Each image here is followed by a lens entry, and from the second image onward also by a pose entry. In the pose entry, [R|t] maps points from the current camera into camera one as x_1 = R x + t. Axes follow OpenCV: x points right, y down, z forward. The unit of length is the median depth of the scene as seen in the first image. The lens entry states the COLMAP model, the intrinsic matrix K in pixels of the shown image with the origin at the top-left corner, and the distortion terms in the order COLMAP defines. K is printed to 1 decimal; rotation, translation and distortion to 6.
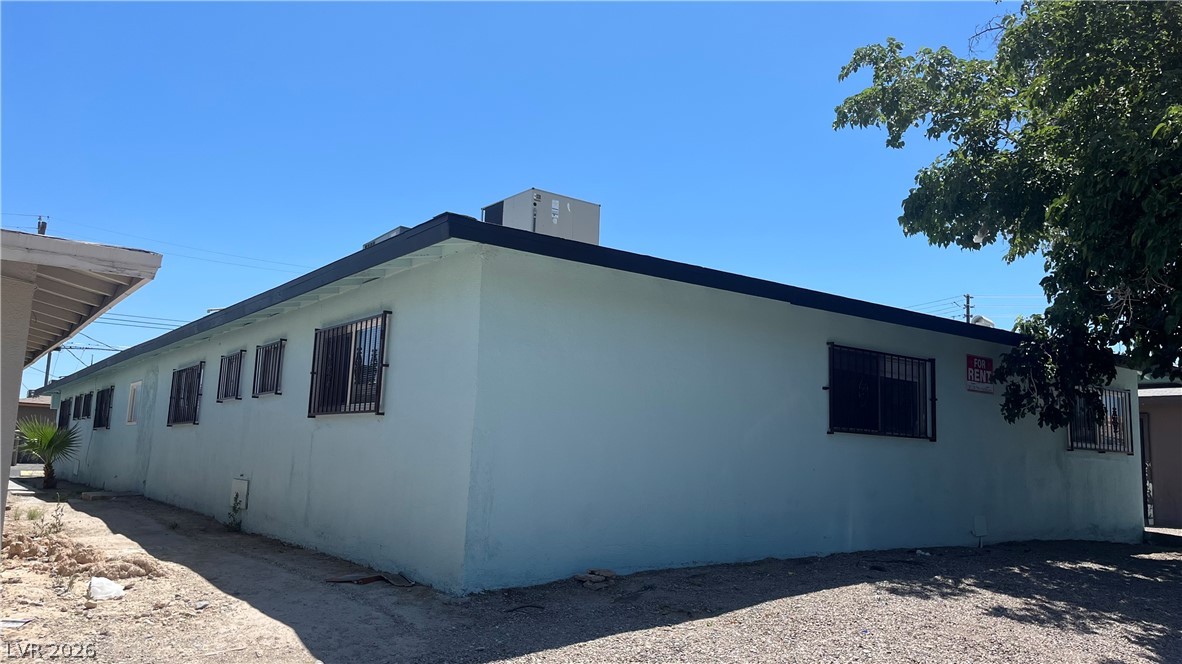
lens RADIAL K [[906.4, 0, 591.0], [0, 906.4, 332.0], [0, 0, 1]] dist [0.080206, -0.109149]
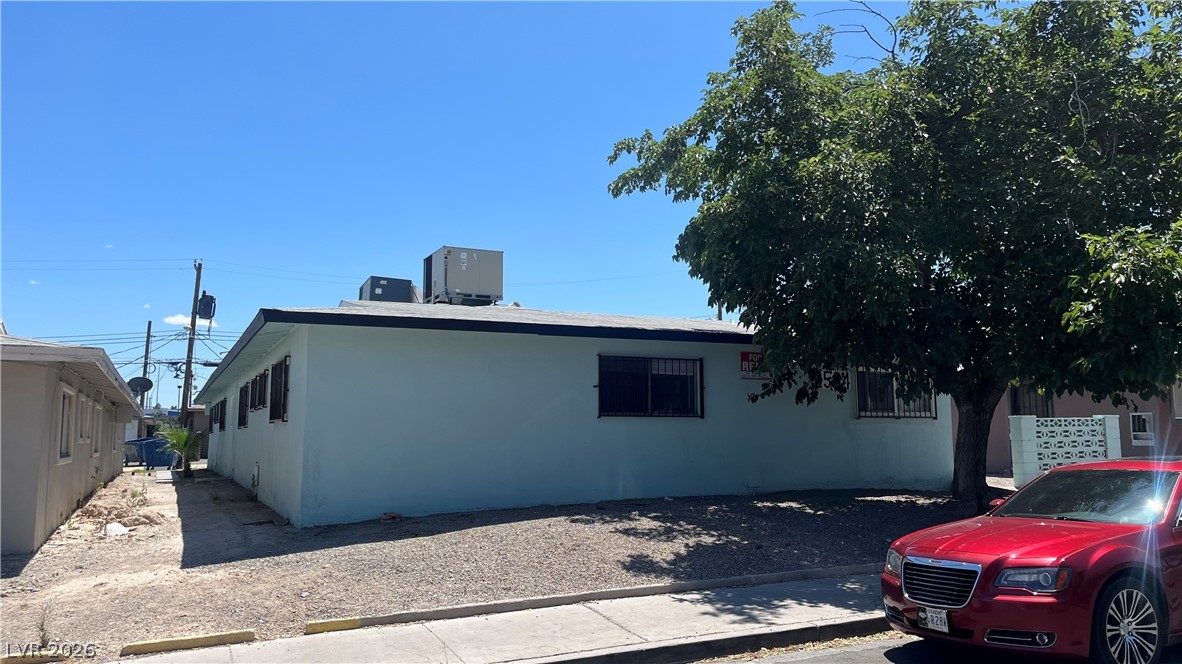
lens RADIAL K [[906.4, 0, 591.0], [0, 906.4, 332.0], [0, 0, 1]] dist [0.080206, -0.109149]
pose [[0.980055, -0.062981, -0.188480, 0.474938], [0.067407, 0.997578, 0.017159, -0.044387], [0.186943, -0.029522, 0.981927, -0.360892]]
